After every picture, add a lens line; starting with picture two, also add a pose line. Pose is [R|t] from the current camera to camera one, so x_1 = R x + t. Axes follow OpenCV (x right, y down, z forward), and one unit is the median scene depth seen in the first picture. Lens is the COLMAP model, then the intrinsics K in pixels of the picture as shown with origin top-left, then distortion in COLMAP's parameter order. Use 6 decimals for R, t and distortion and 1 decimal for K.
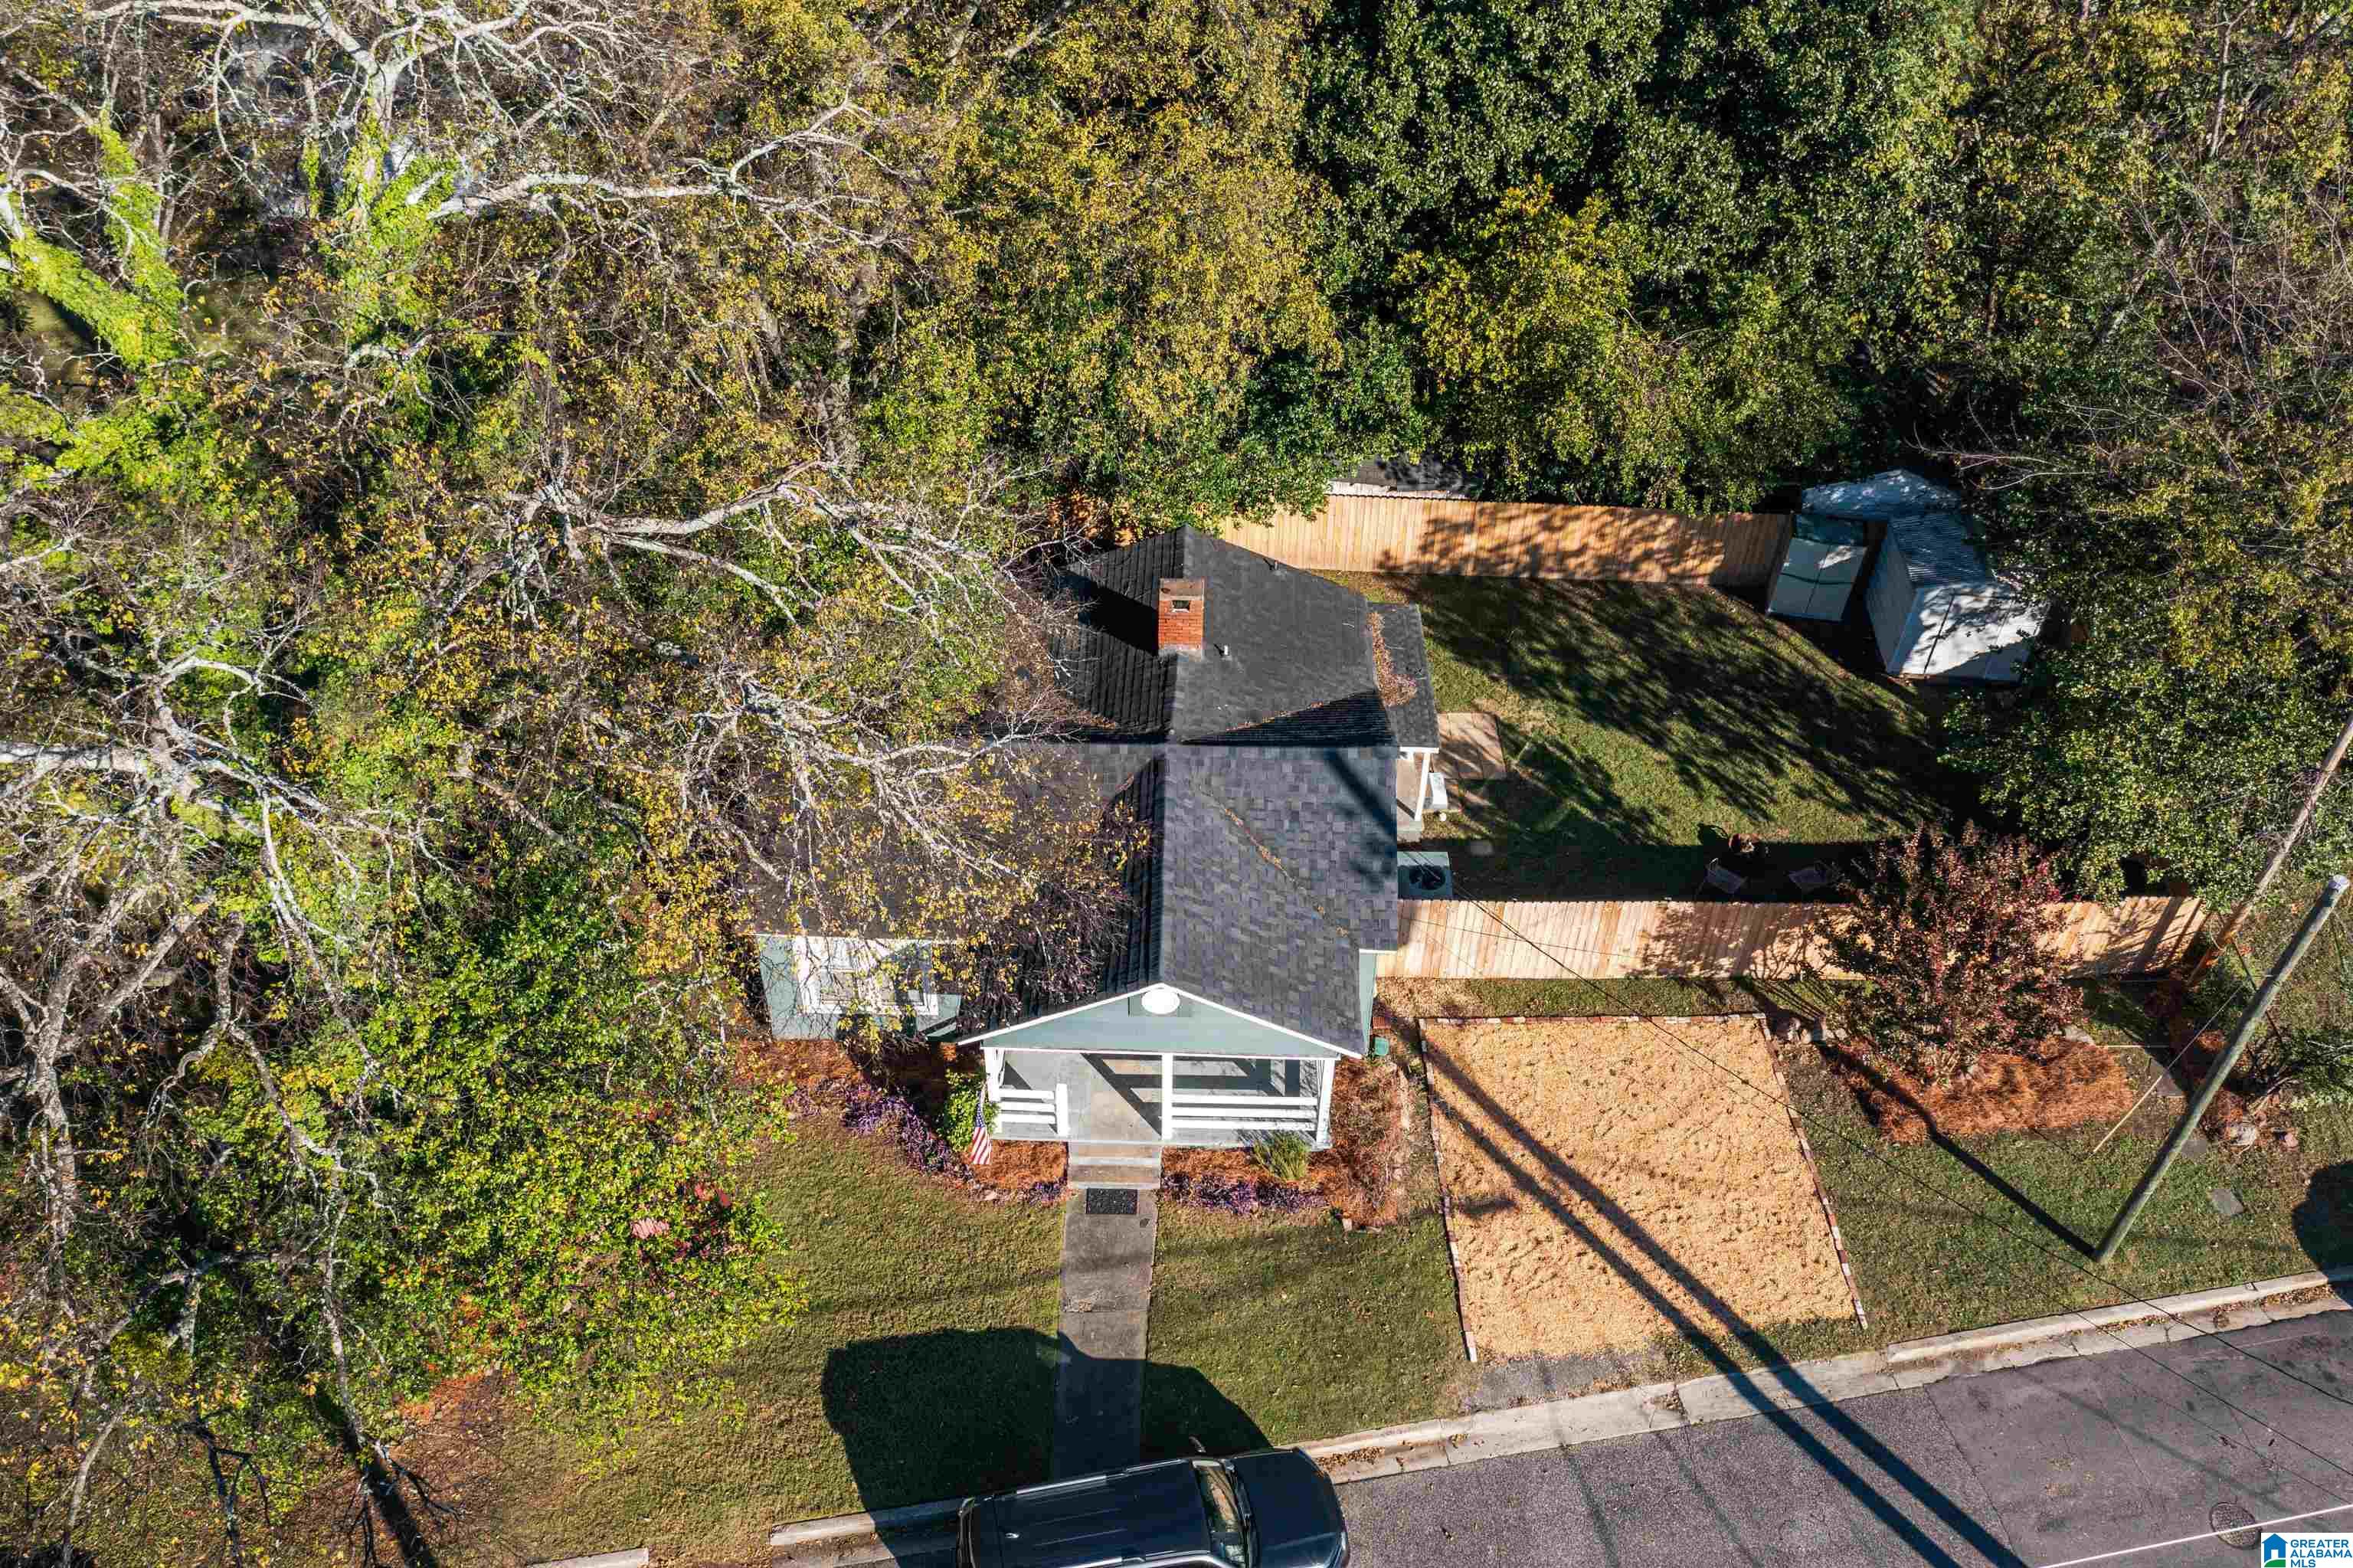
lens RADIAL K [[1804.7, 0, 1173.9], [0, 1804.7, 790.2], [0, 0, 1]] dist [-0.002076, -0.006212]
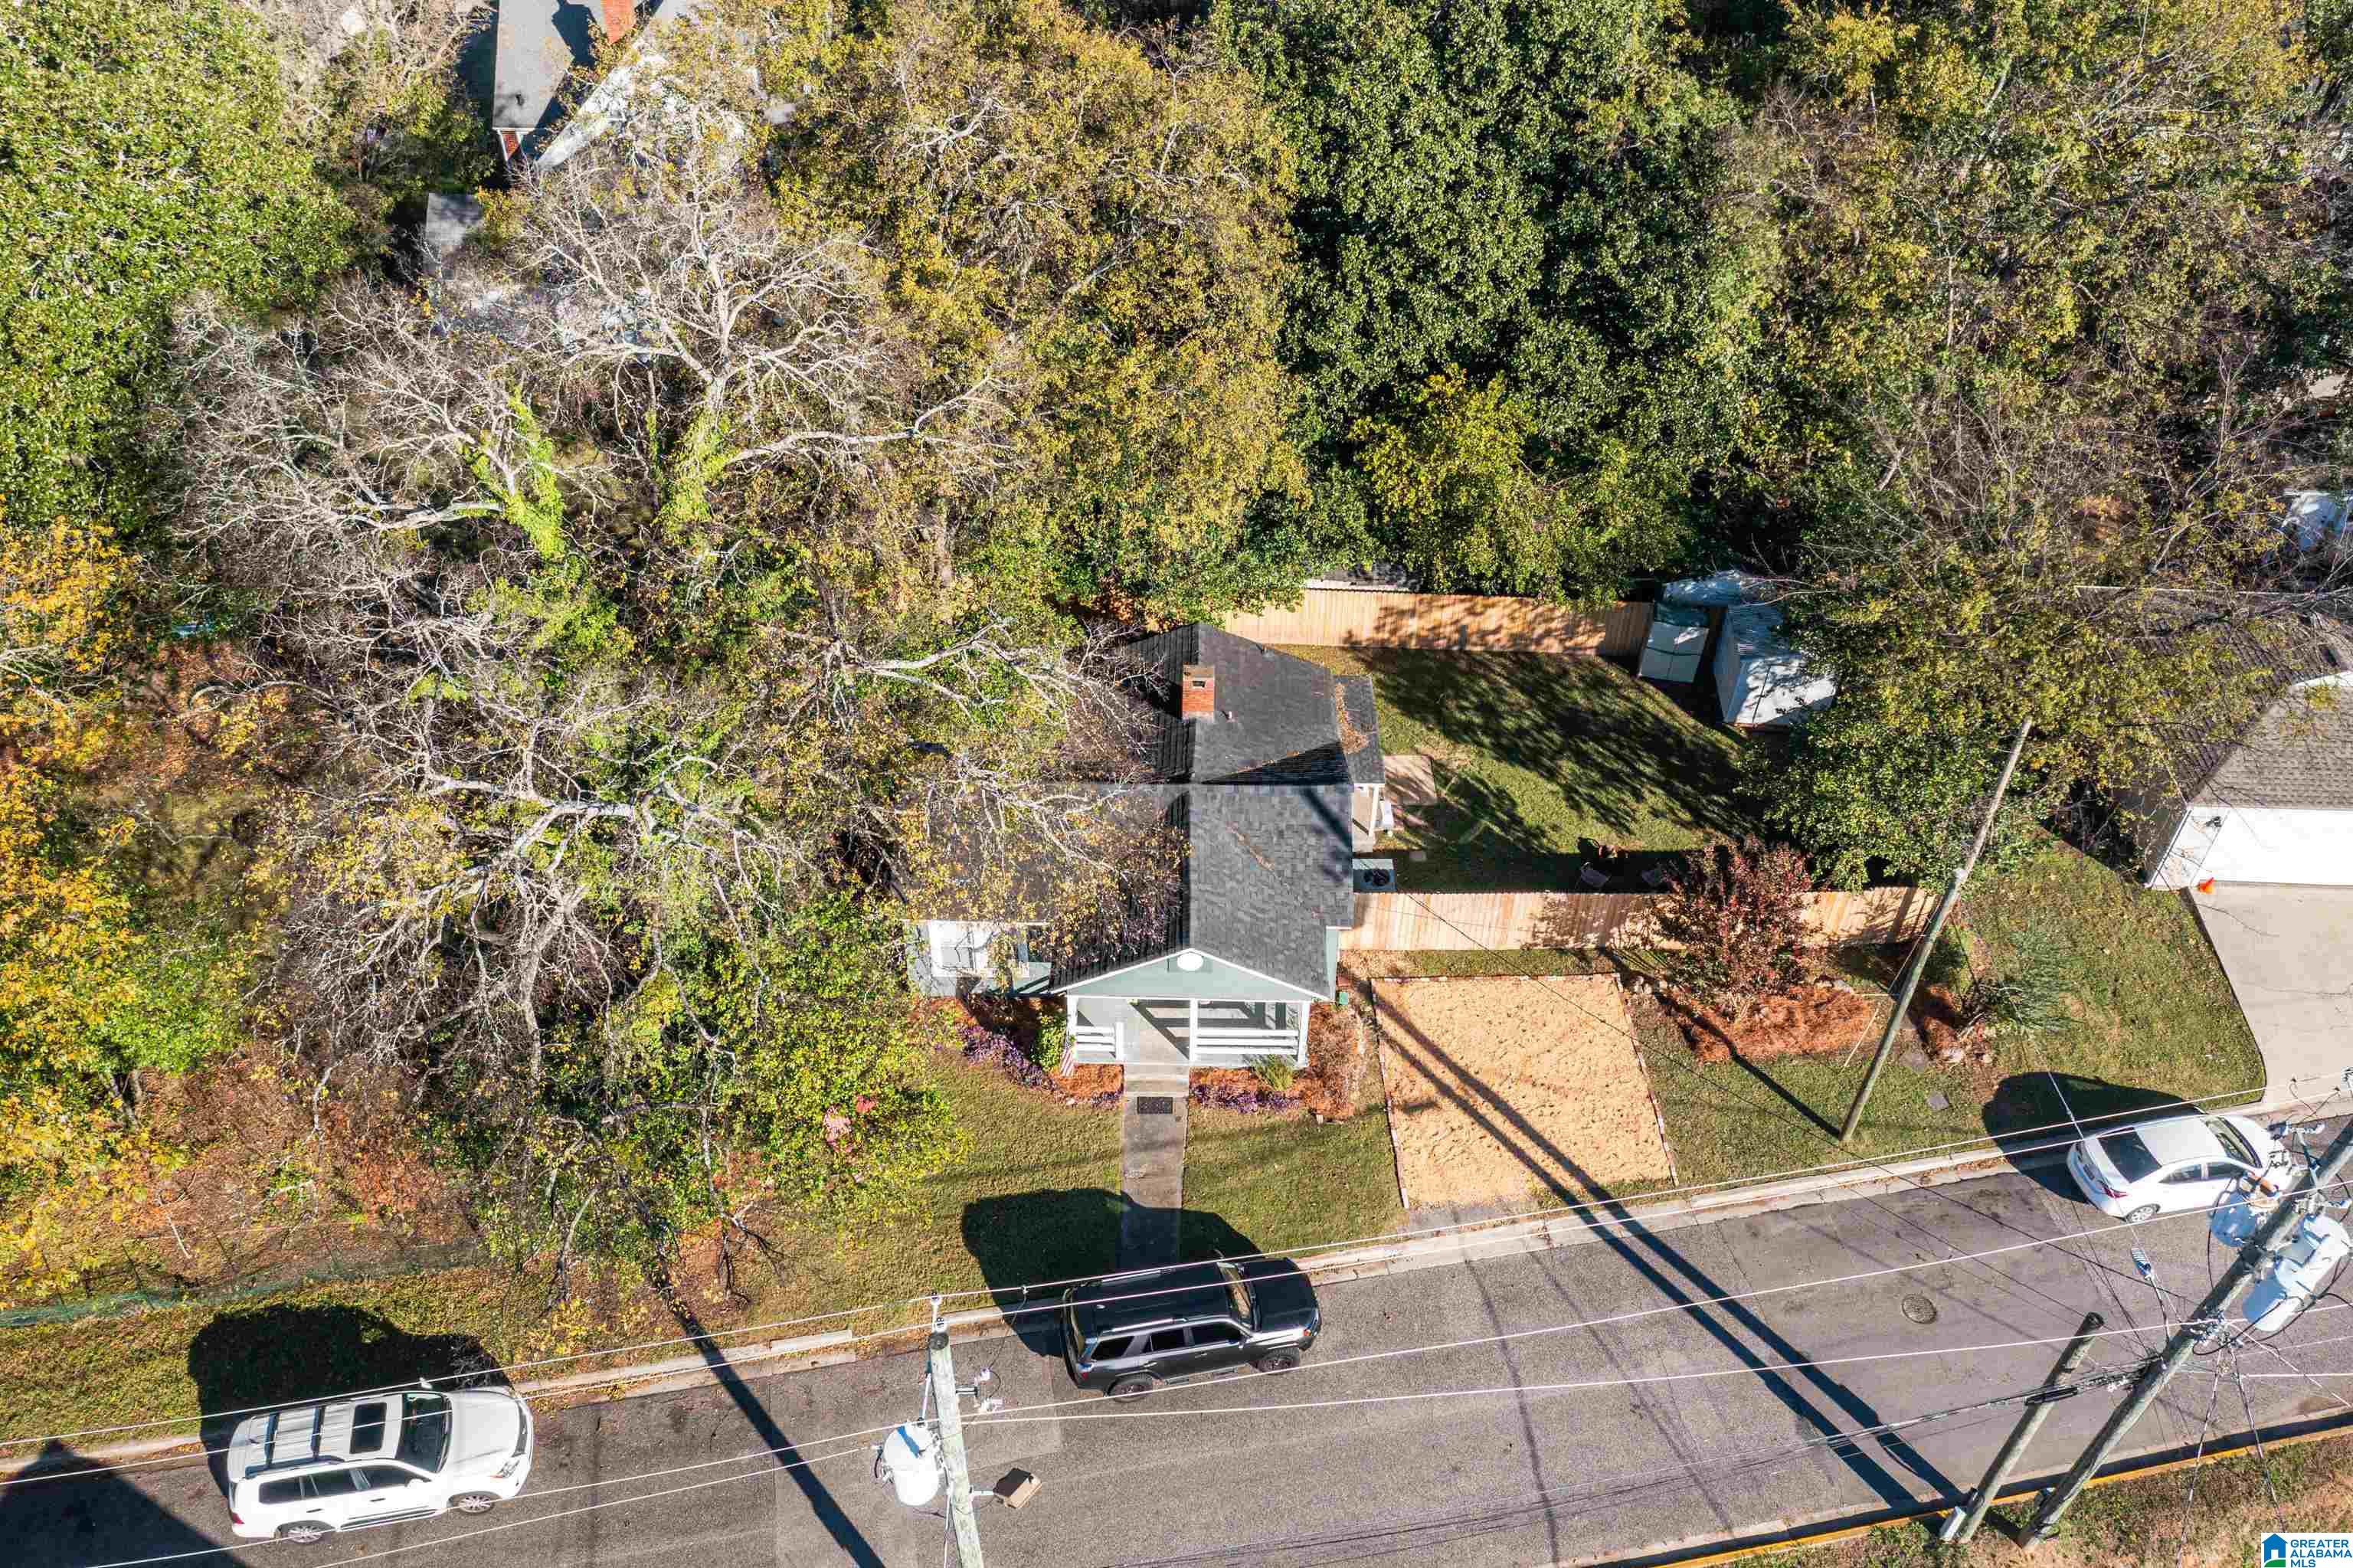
lens RADIAL K [[1815.1, 0, 1167.7], [0, 1815.1, 767.9], [0, 0, 1]] dist [0.010308, -0.001269]
pose [[0.999962, -0.007387, 0.004638, -0.028198], [0.007483, 0.999754, -0.020891, -0.008535], [-0.004482, 0.020925, 0.999771, -0.426204]]
